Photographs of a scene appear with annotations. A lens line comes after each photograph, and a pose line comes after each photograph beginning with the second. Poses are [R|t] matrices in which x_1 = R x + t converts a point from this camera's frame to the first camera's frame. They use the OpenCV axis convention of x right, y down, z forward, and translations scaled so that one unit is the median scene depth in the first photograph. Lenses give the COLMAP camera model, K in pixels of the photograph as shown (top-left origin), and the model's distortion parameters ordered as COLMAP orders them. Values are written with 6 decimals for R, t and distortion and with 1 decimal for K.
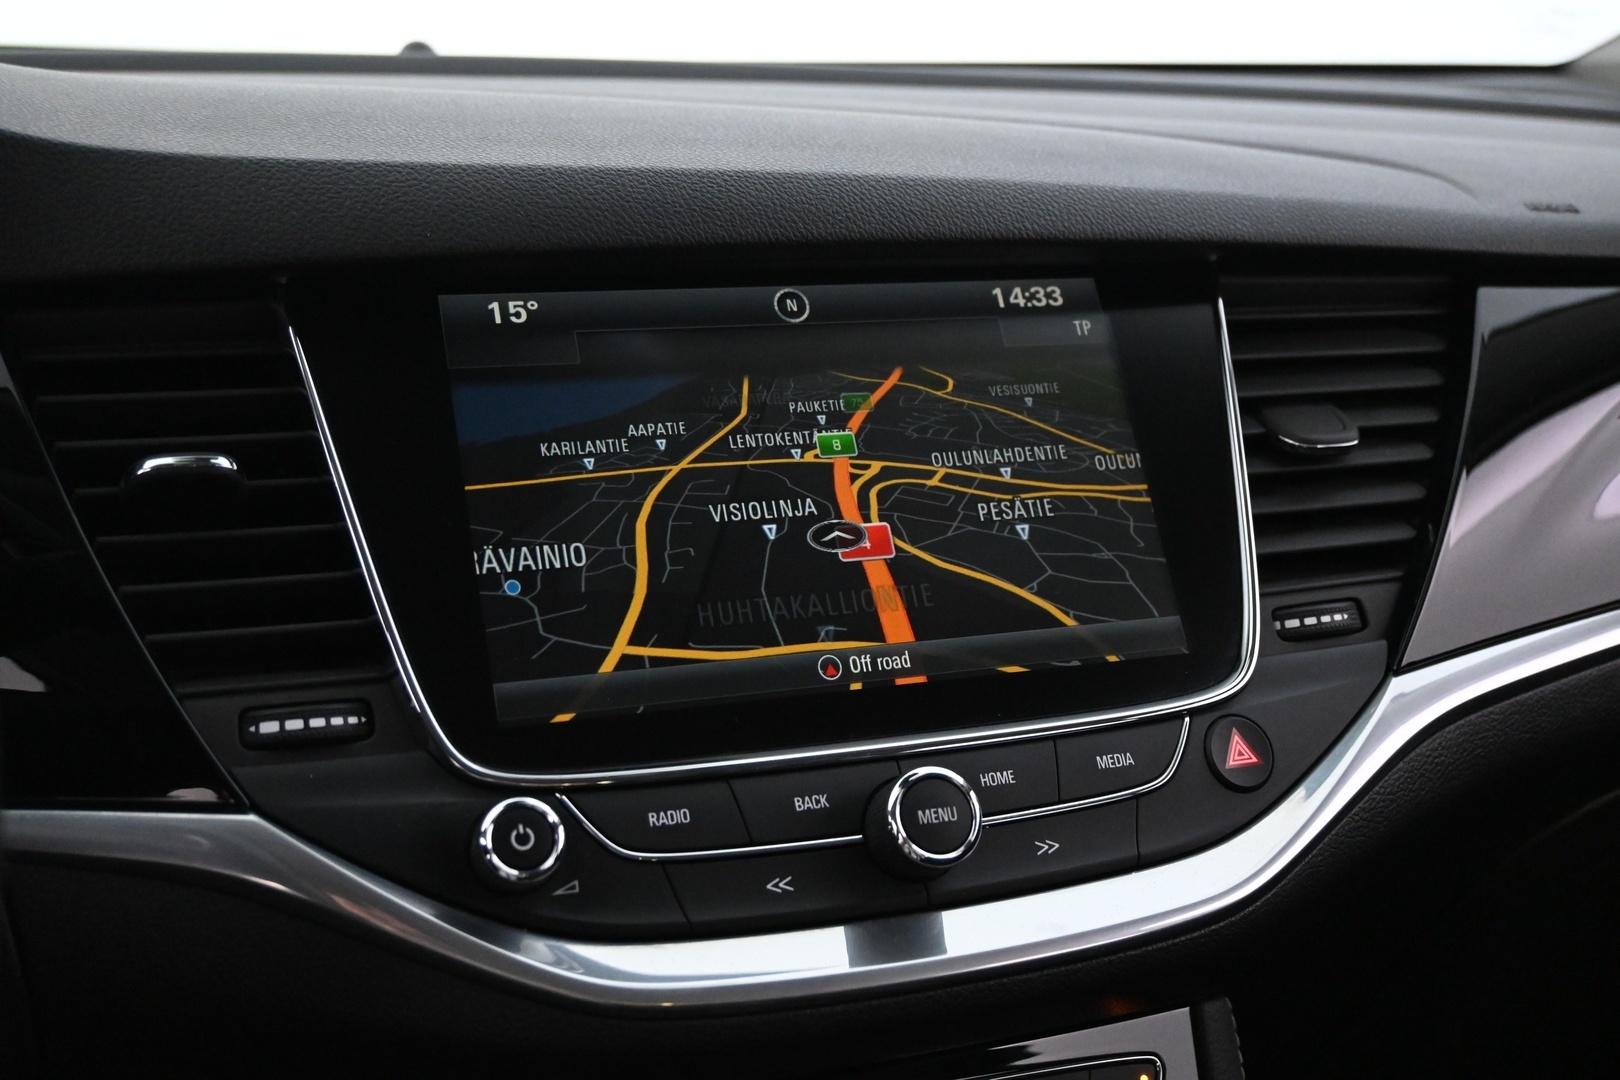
lens RADIAL K [[1892.8, 0, 815.4], [0, 1892.8, 536.6], [0, 0, 1]] dist [0.002036, 0.000000]
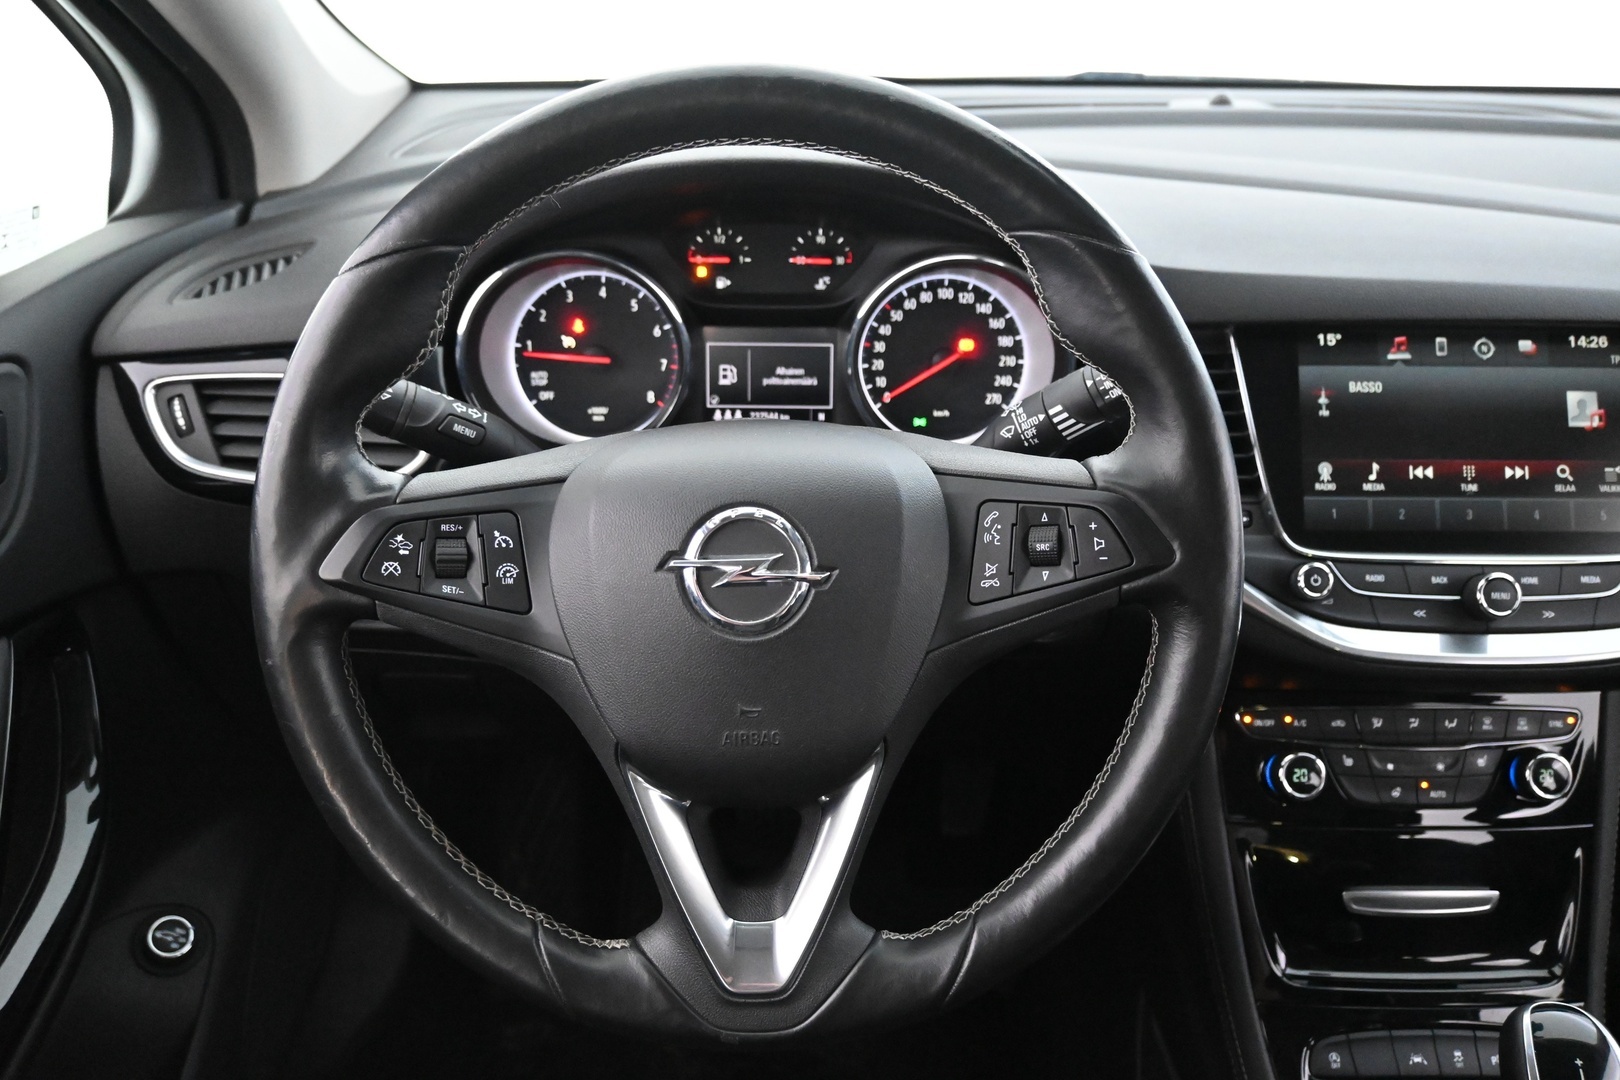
lens RADIAL K [[1271.3, 0, 805.7], [0, 1271.3, 541.1], [0, 0, 1]] dist [-0.020220, -0.000659]
pose [[0.928106, 0.156283, -0.337929, -0.195277], [-0.077216, 0.968698, 0.235926, -0.197006], [0.364222, -0.192871, 0.911122, -0.630124]]
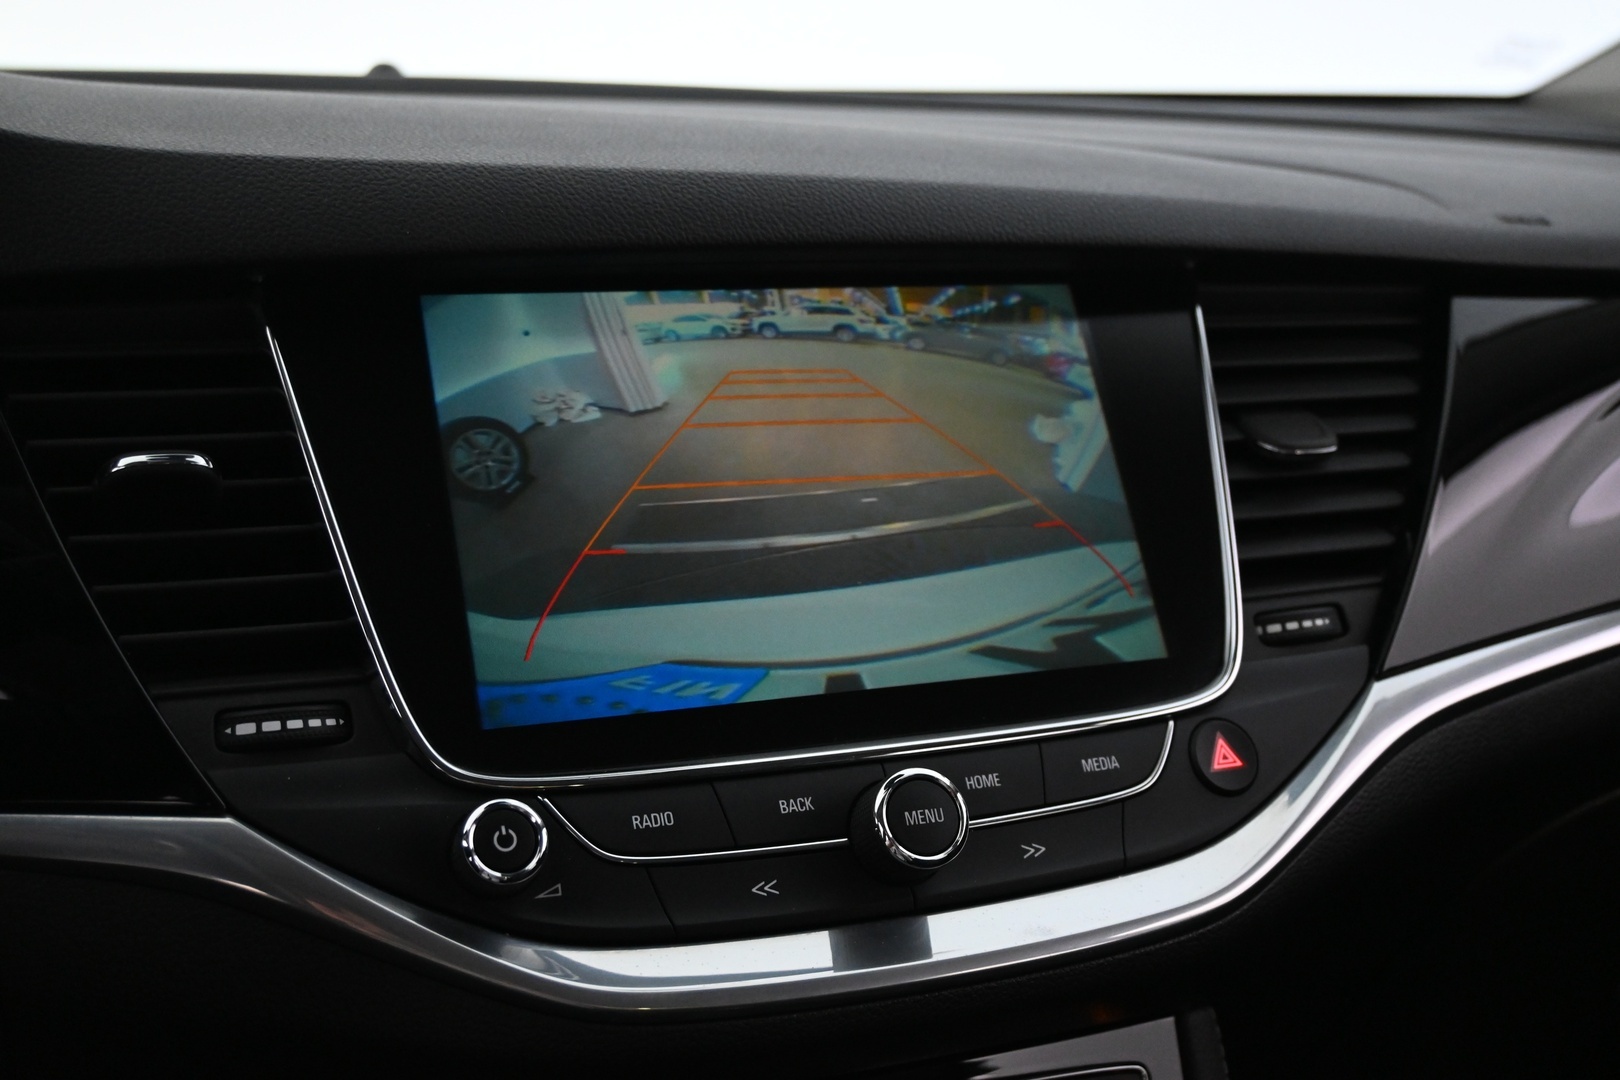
lens RADIAL K [[1892.8, 0, 813.5], [0, 1892.8, 539.9], [0, 0, 1]] dist [0.002036, 0.000000]
pose [[0.999755, -0.002812, 0.021937, -0.013828], [0.003290, 0.999757, -0.021783, 0.022662], [-0.021871, 0.021850, 0.999522, 0.008739]]
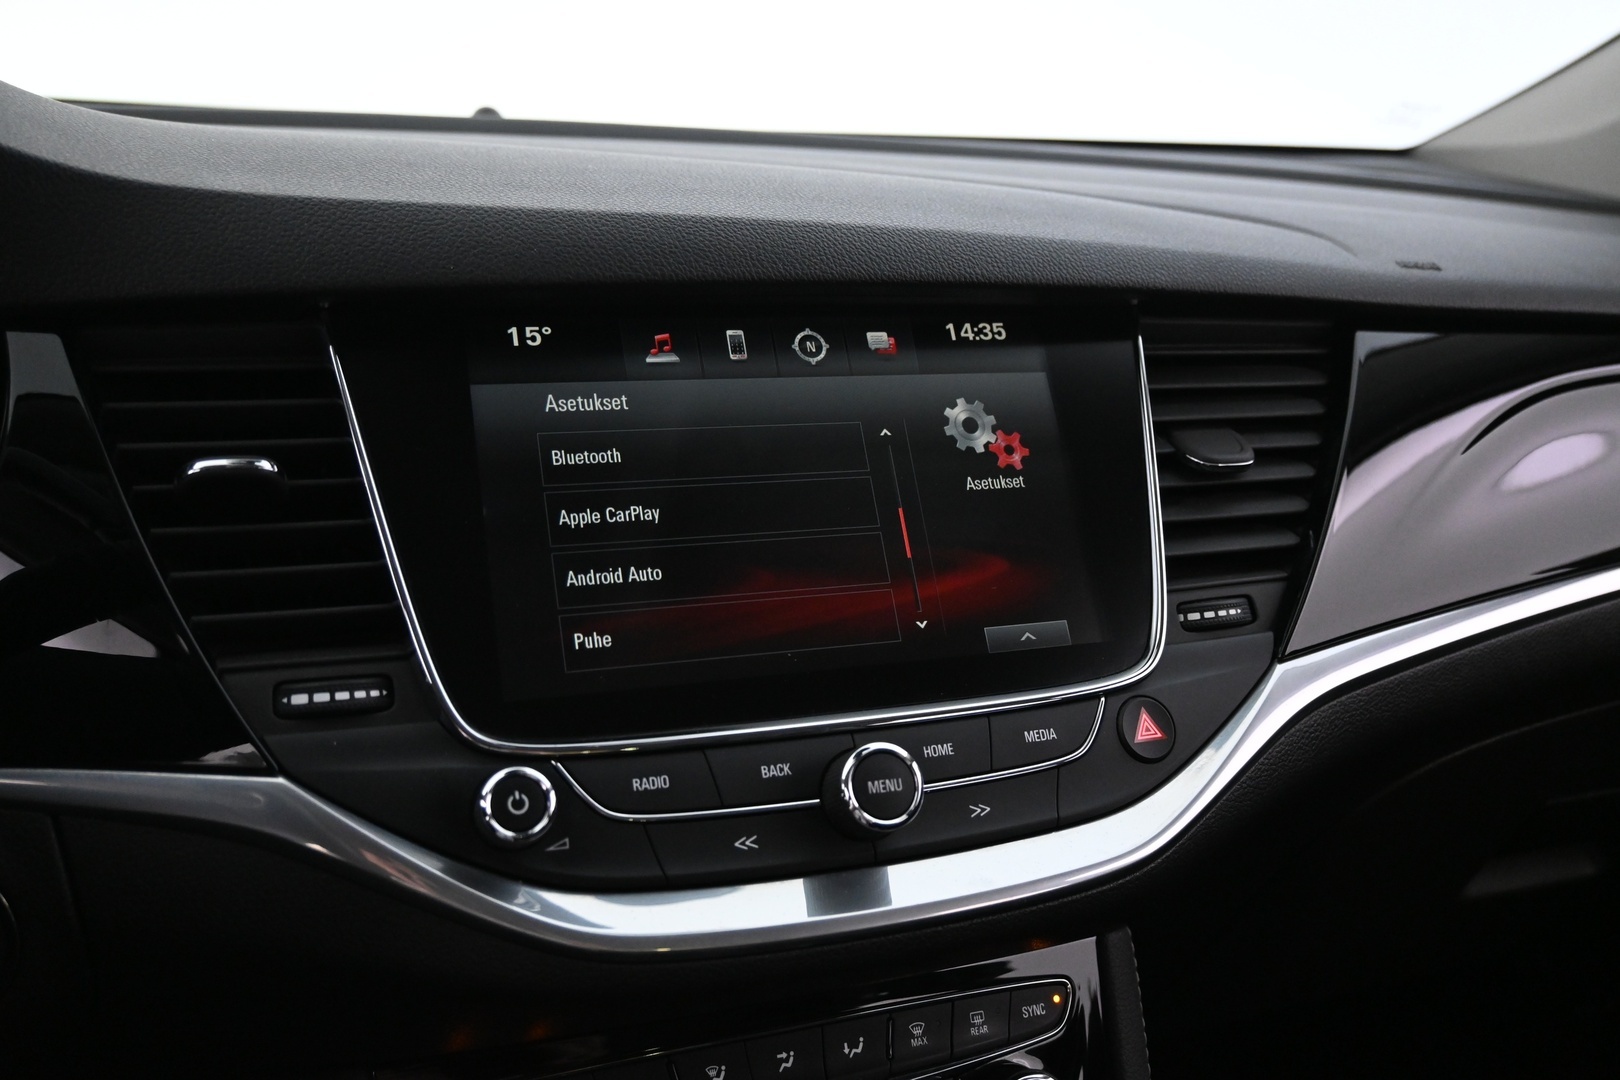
lens RADIAL K [[1418.6, 0, 812.4], [0, 1418.6, 541.5], [0, 0, 1]] dist [-0.012205, -0.002059]
pose [[0.999727, 0.023300, -0.001653, 0.017579], [-0.023235, 0.999224, 0.031805, -0.025749], [0.002392, -0.031758, 0.999493, 0.136633]]
